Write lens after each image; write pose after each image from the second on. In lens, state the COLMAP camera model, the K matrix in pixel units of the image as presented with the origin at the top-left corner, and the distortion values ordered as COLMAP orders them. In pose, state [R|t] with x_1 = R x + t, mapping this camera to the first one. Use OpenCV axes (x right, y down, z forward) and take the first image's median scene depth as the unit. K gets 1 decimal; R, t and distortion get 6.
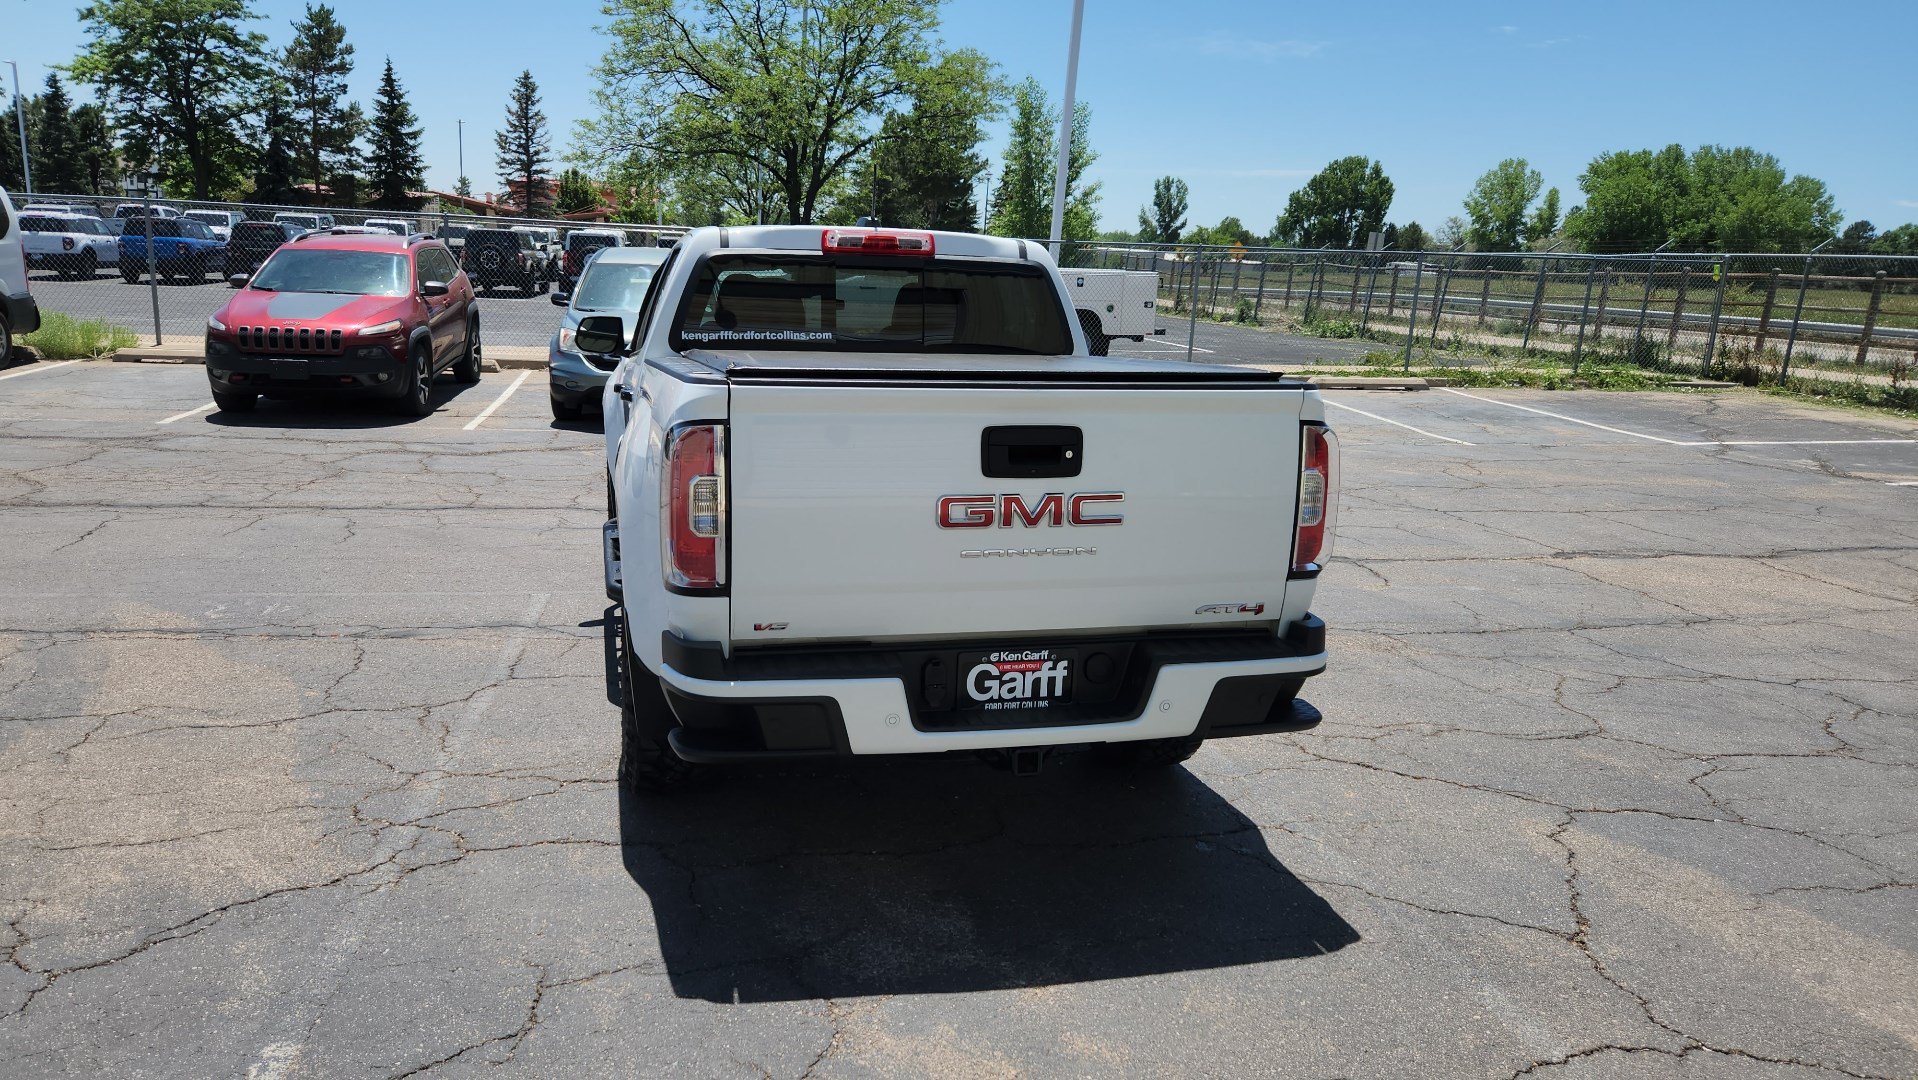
lens RADIAL K [[1281.7, 0, 912.5], [0, 1281.7, 542.0], [0, 0, 1]] dist [0.069534, -0.054561]
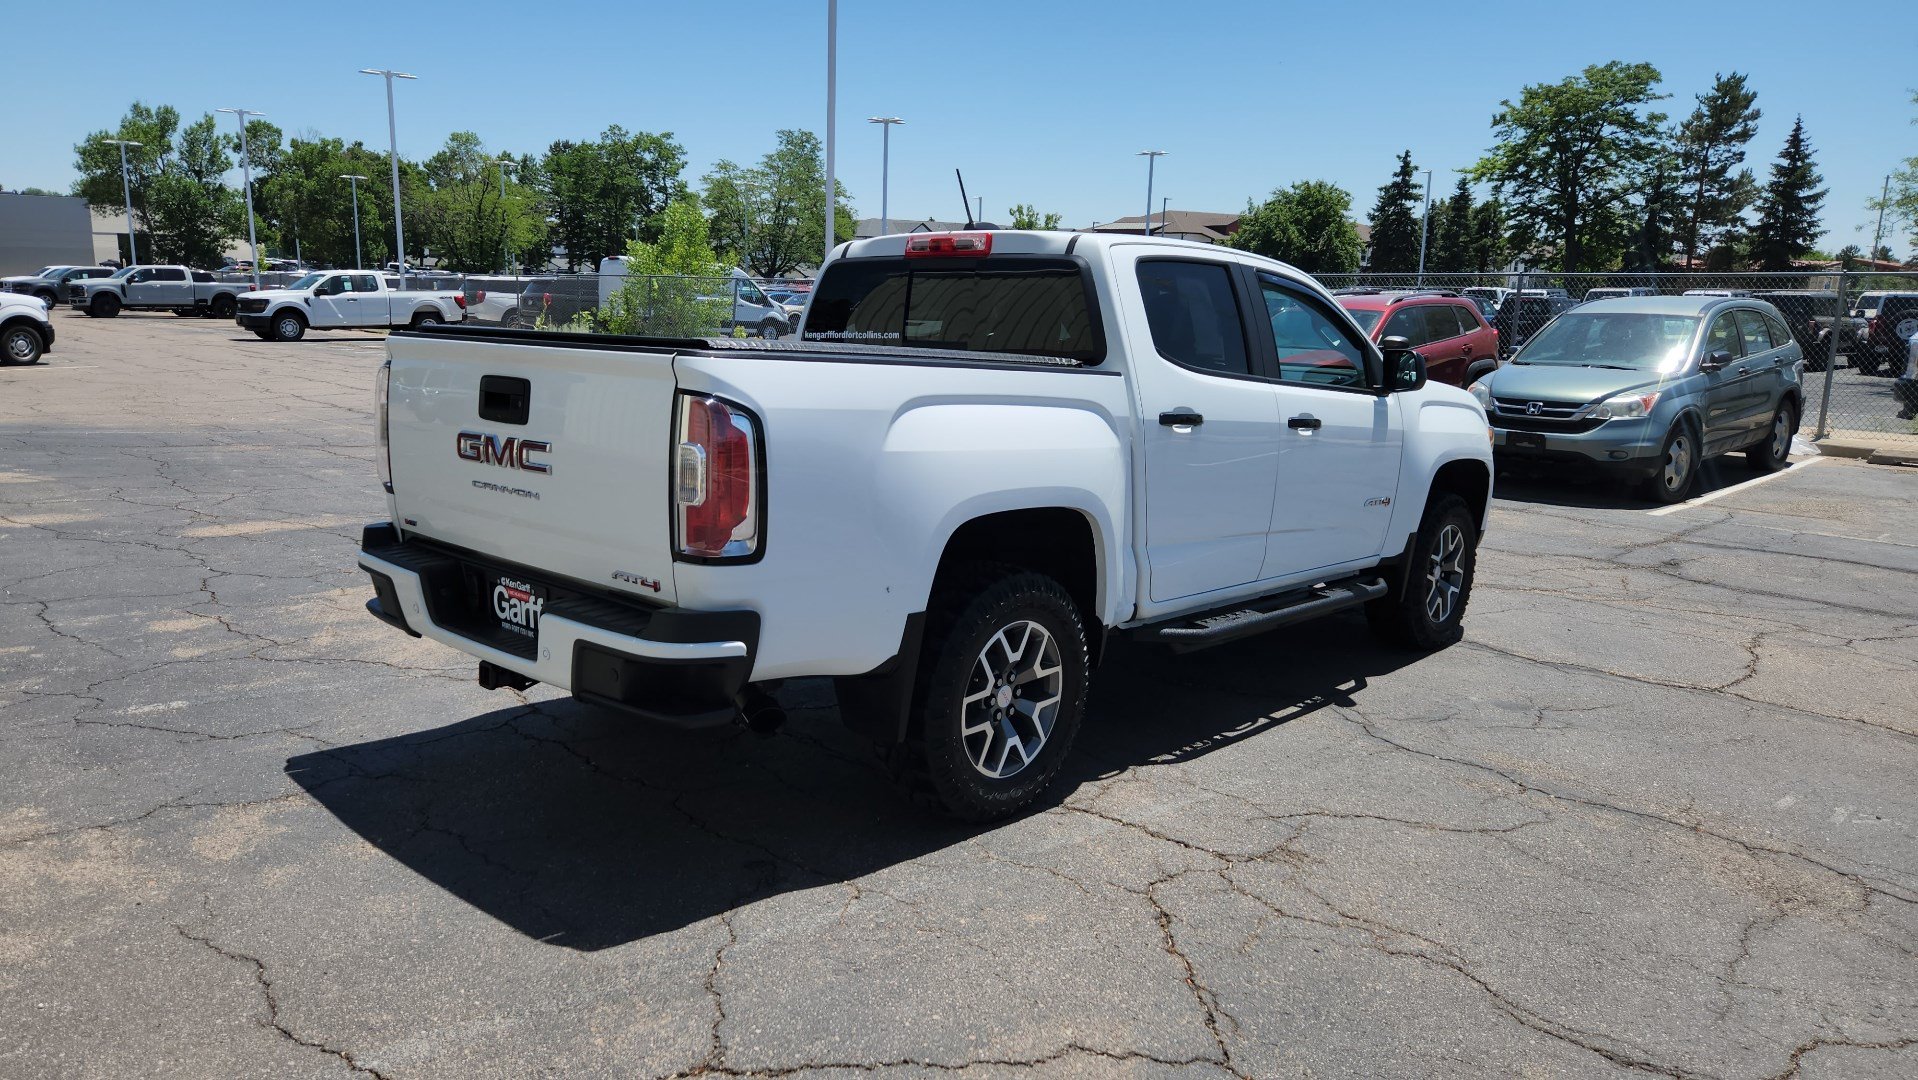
lens RADIAL K [[1281.7, 0, 931.9], [0, 1281.7, 532.8], [0, 0, 1]] dist [0.069534, -0.054561]
pose [[0.551824, 0.121479, -0.825066, 0.057622], [-0.177624, 0.983754, 0.026044, -0.002361], [0.814825, 0.132179, 0.564436, 0.031211]]
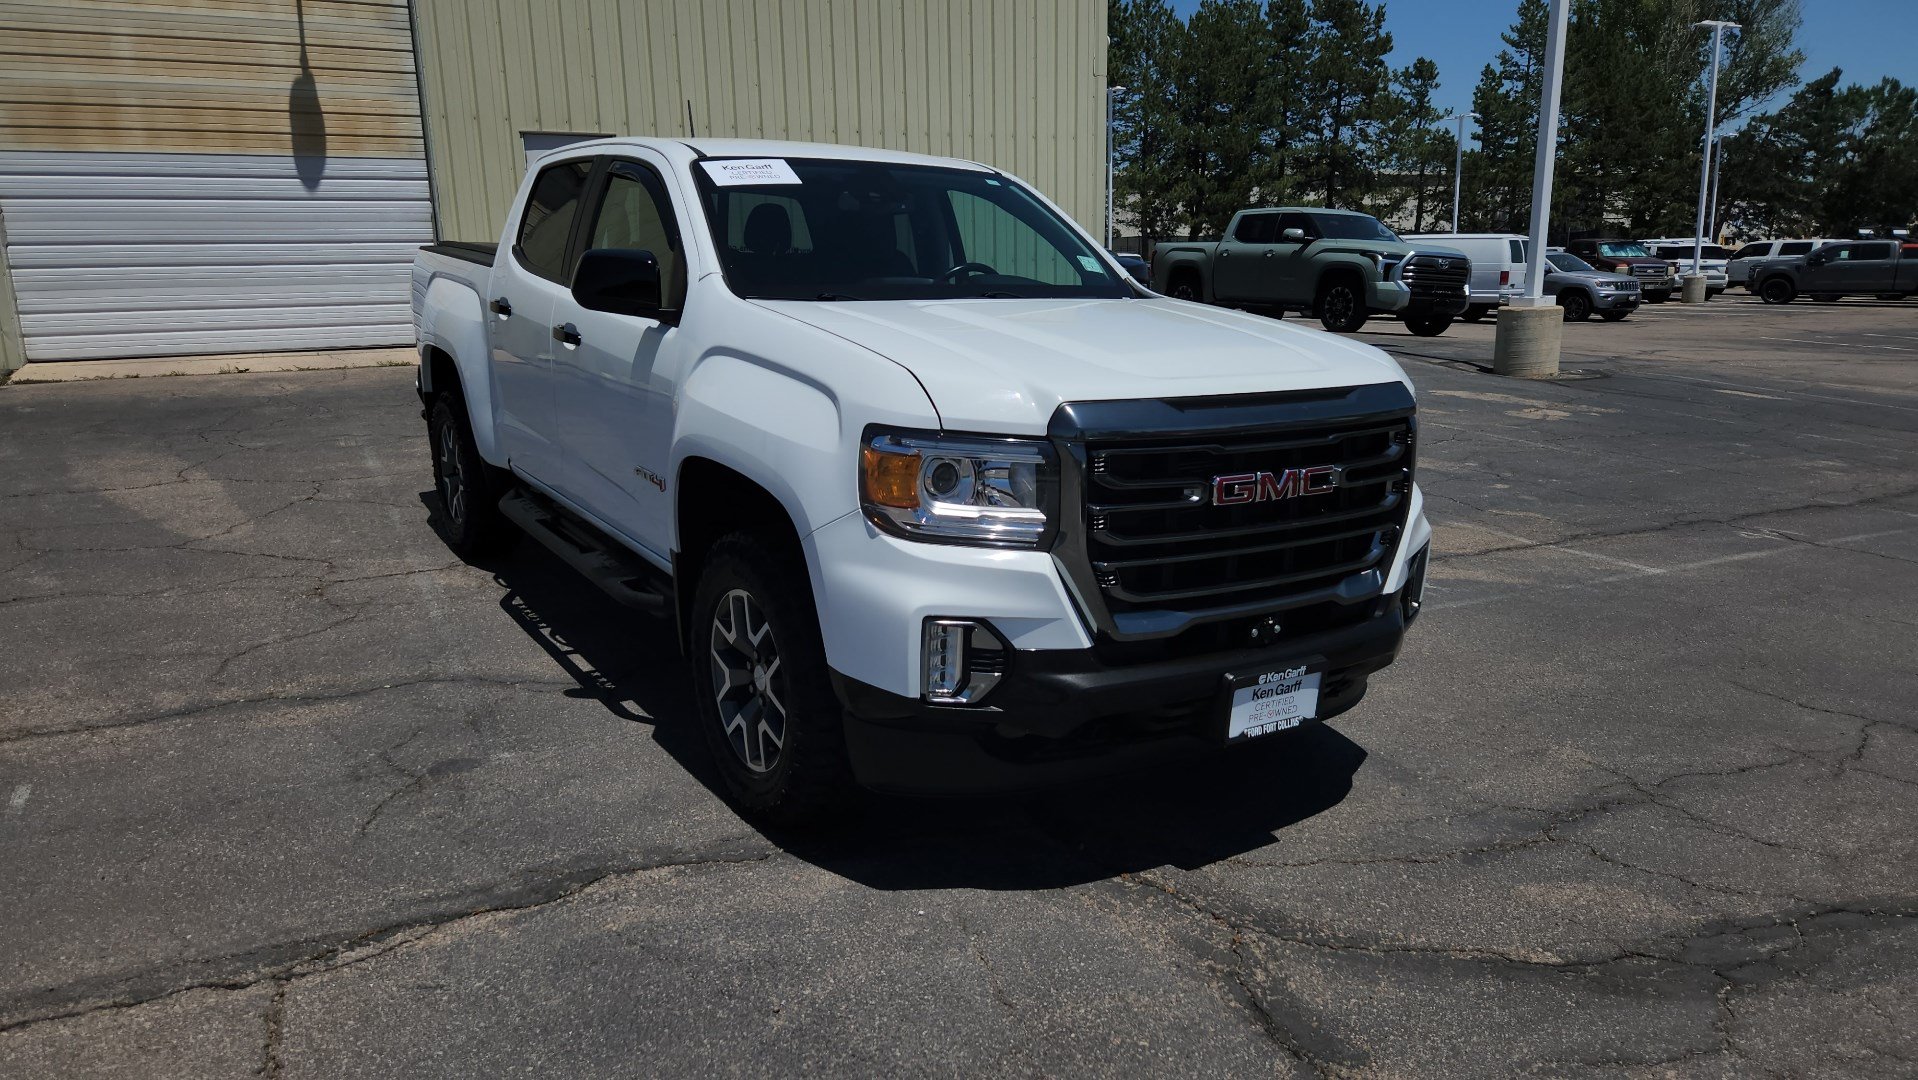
lens RADIAL K [[1281.7, 0, 931.0], [0, 1281.7, 555.1], [0, 0, 1]] dist [0.069534, -0.054561]
pose [[-0.950043, 0.027054, -0.310946, 0.009884], [-0.105083, 0.910353, 0.400269, -0.028592], [0.293899, 0.412948, -0.862031, 0.157302]]
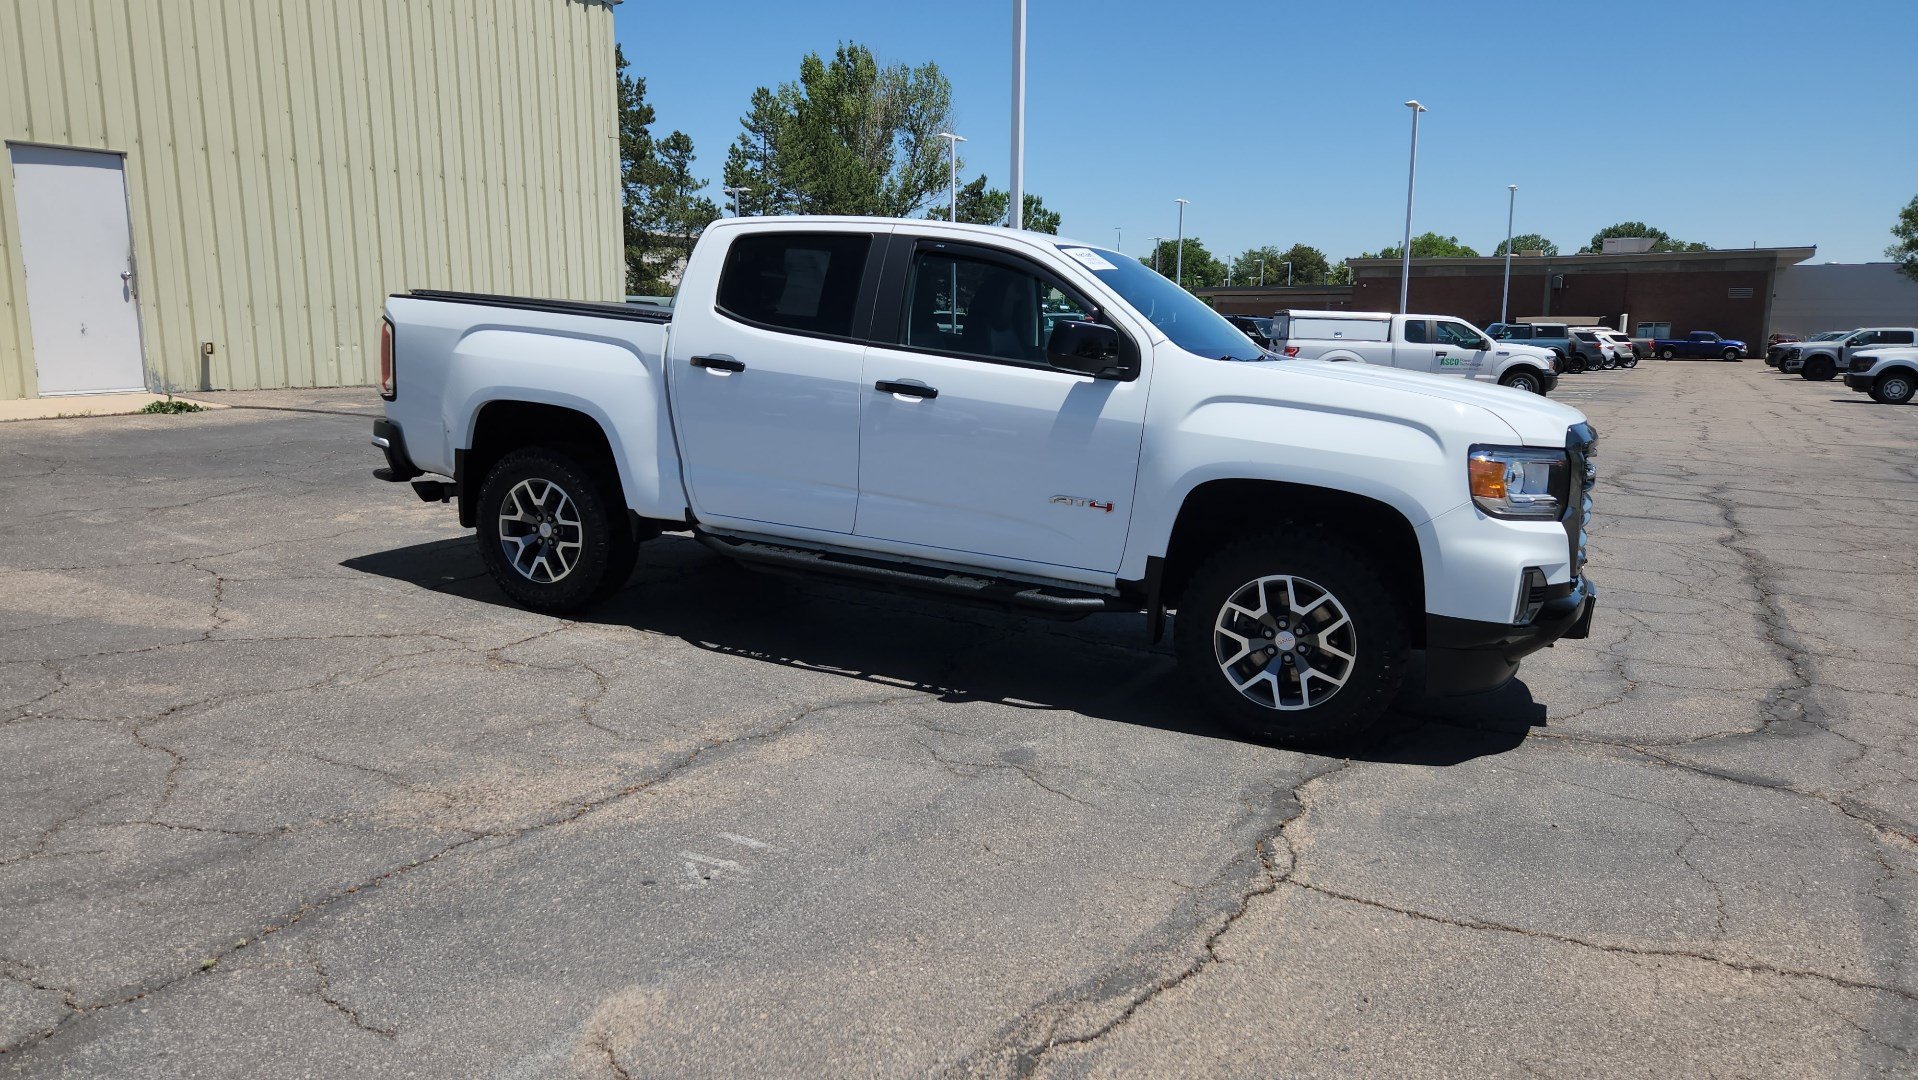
lens RADIAL K [[1281.7, 0, 931.2], [0, 1281.7, 527.8], [0, 0, 1]] dist [0.069534, -0.054561]
pose [[-0.630498, 0.064766, -0.773484, 0.063945], [-0.215014, 0.942942, 0.254221, -0.022213], [0.745816, 0.326596, -0.580598, 0.137622]]
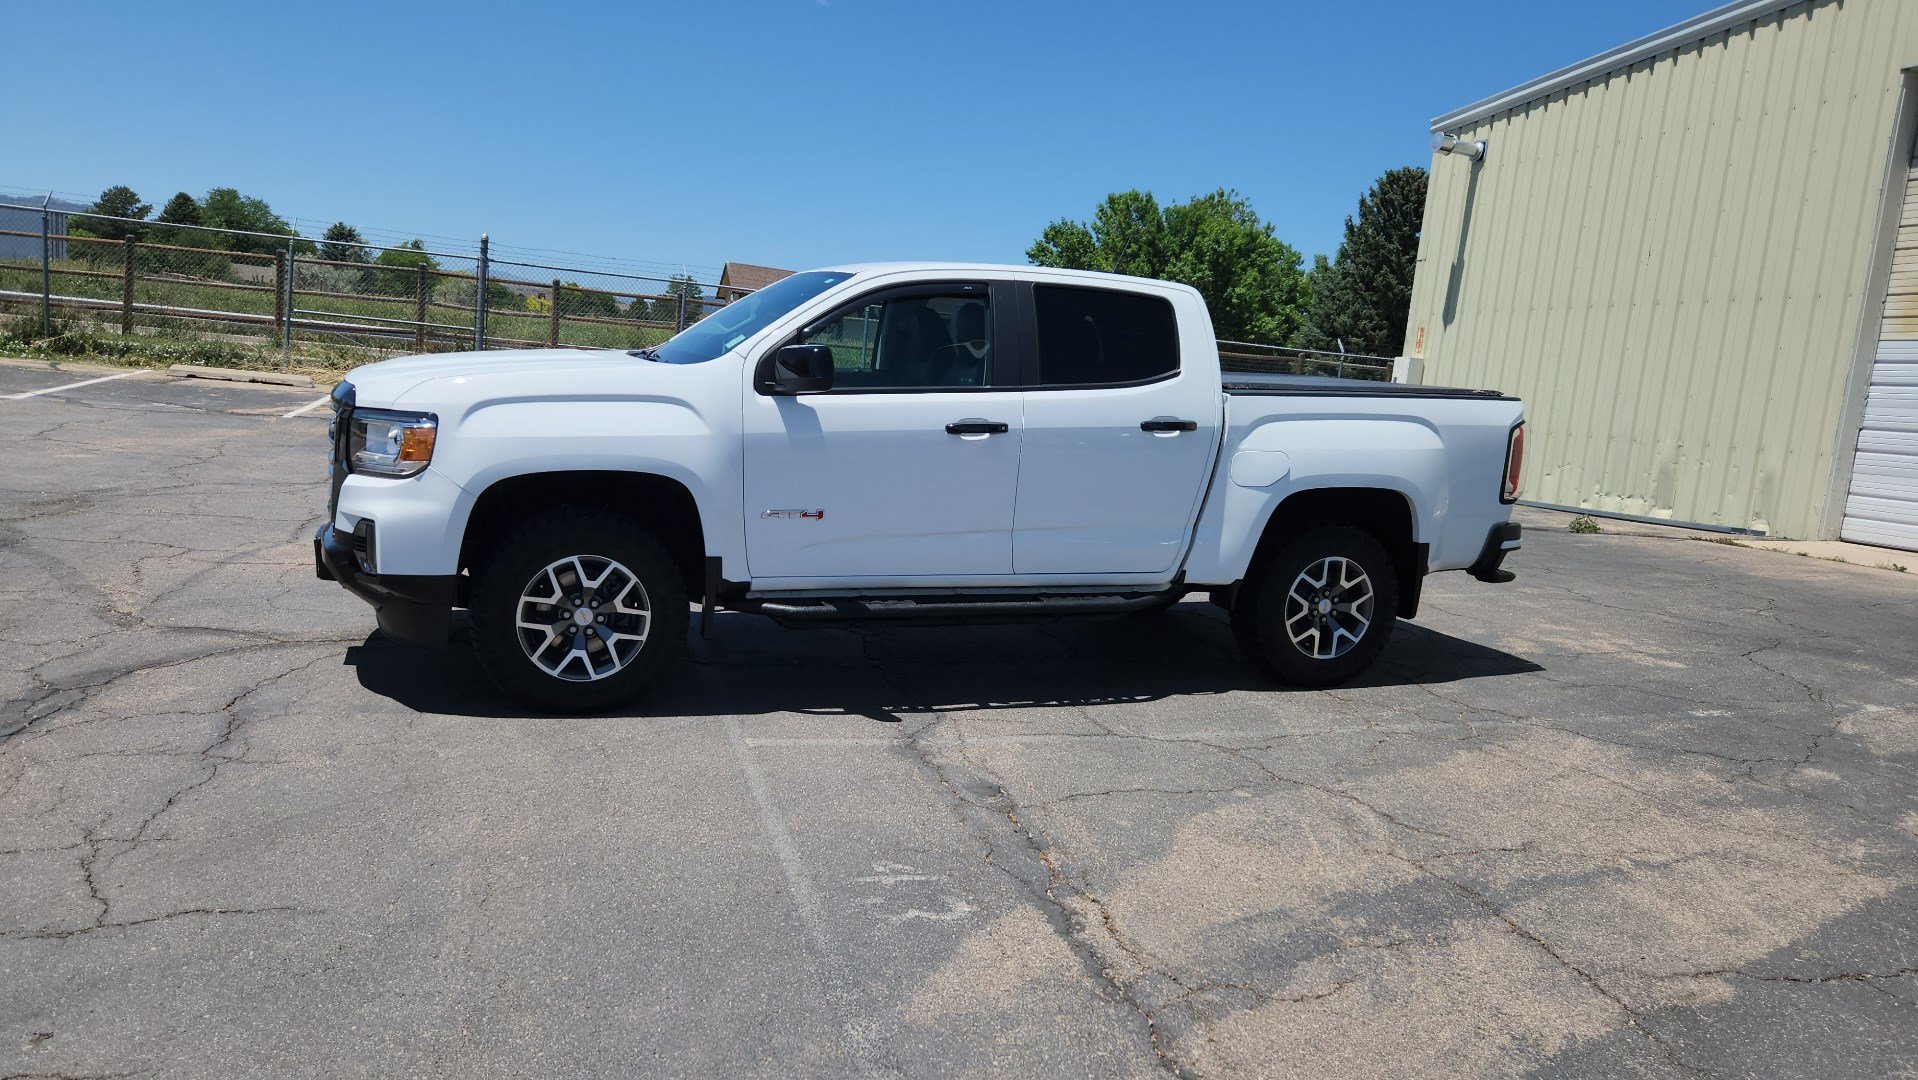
lens RADIAL K [[1281.7, 0, 932.1], [0, 1281.7, 541.1], [0, 0, 1]] dist [0.069534, -0.054561]
pose [[-0.107234, -0.190650, 0.975783, -0.095602], [0.117051, 0.972196, 0.202813, -0.019460], [-0.987319, 0.135965, -0.081937, 0.094223]]
